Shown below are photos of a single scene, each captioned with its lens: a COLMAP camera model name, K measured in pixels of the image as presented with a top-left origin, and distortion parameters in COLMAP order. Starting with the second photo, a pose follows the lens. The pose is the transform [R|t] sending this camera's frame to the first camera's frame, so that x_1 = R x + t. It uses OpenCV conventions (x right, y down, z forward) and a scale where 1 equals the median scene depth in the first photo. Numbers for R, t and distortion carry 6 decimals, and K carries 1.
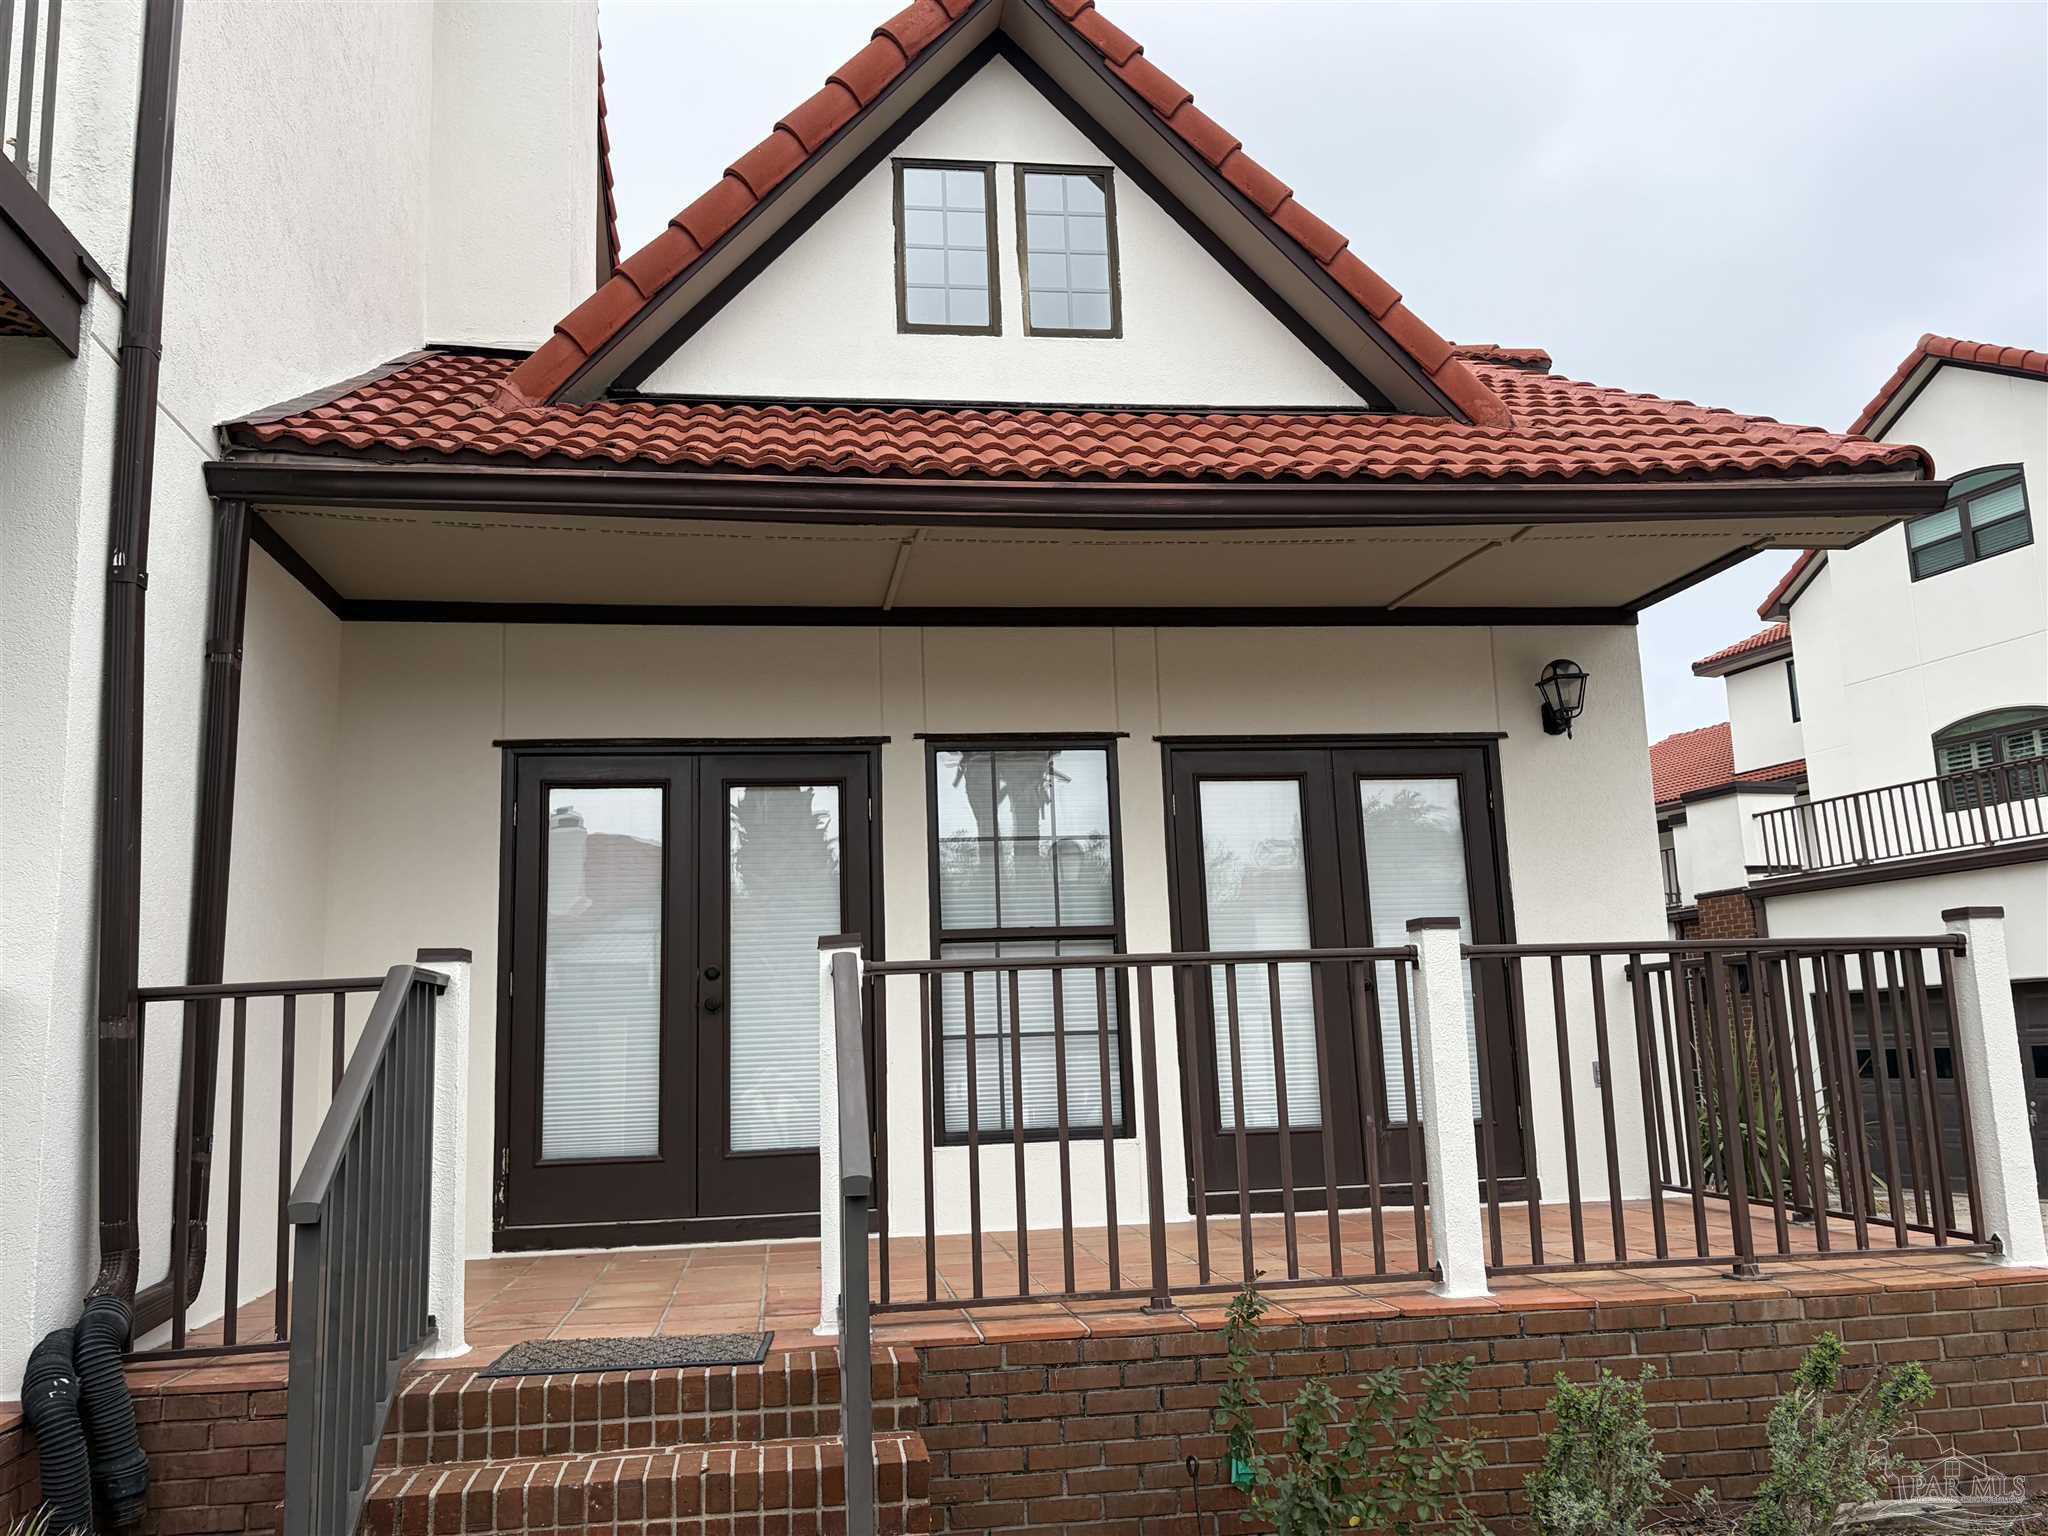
lens RADIAL K [[1650.5, 0, 1017.1], [0, 1650.5, 759.6], [0, 0, 1]] dist [0.005888, -0.001583]
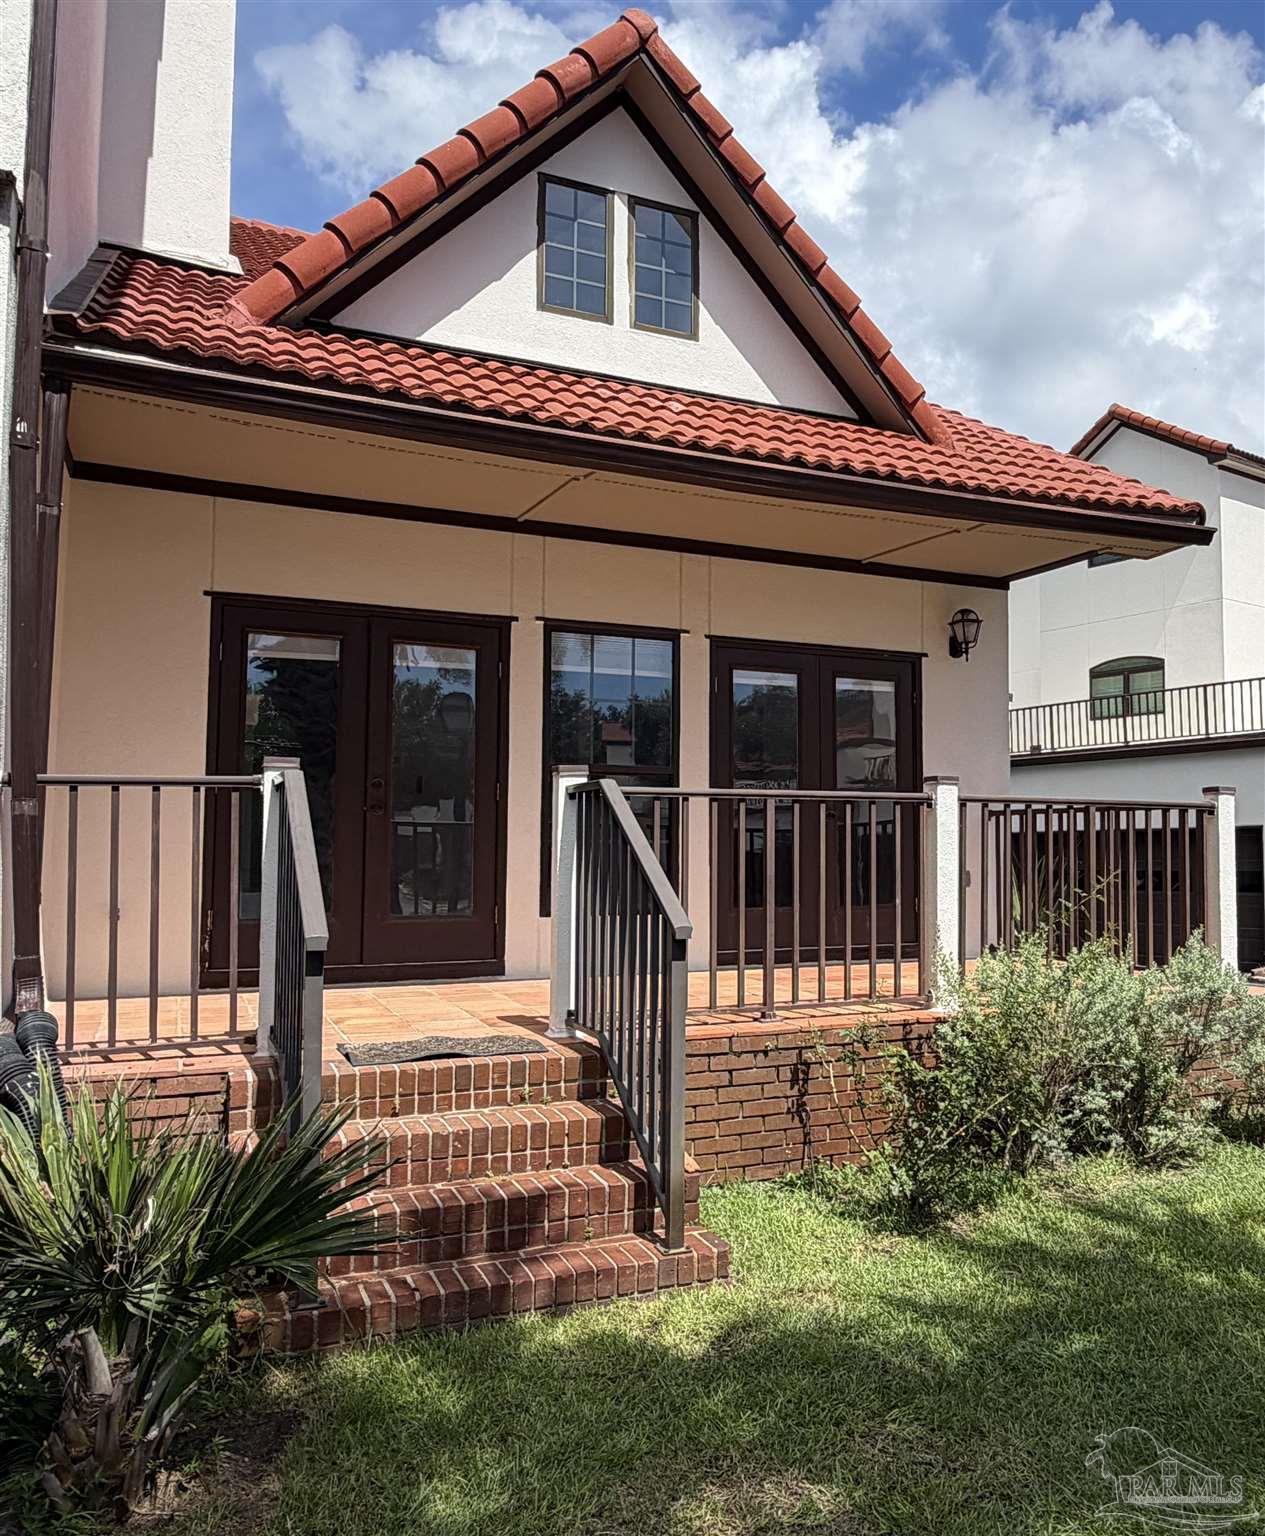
lens RADIAL K [[1289.2, 0, 633.4], [0, 1289.2, 769.0], [0, 0, 1]] dist [0.010847, 0.005640]
pose [[0.949406, 0.058279, 0.308597, -0.314301], [-0.091277, 0.991418, 0.093588, 0.002125], [-0.300494, -0.117021, 0.946578, -0.051379]]
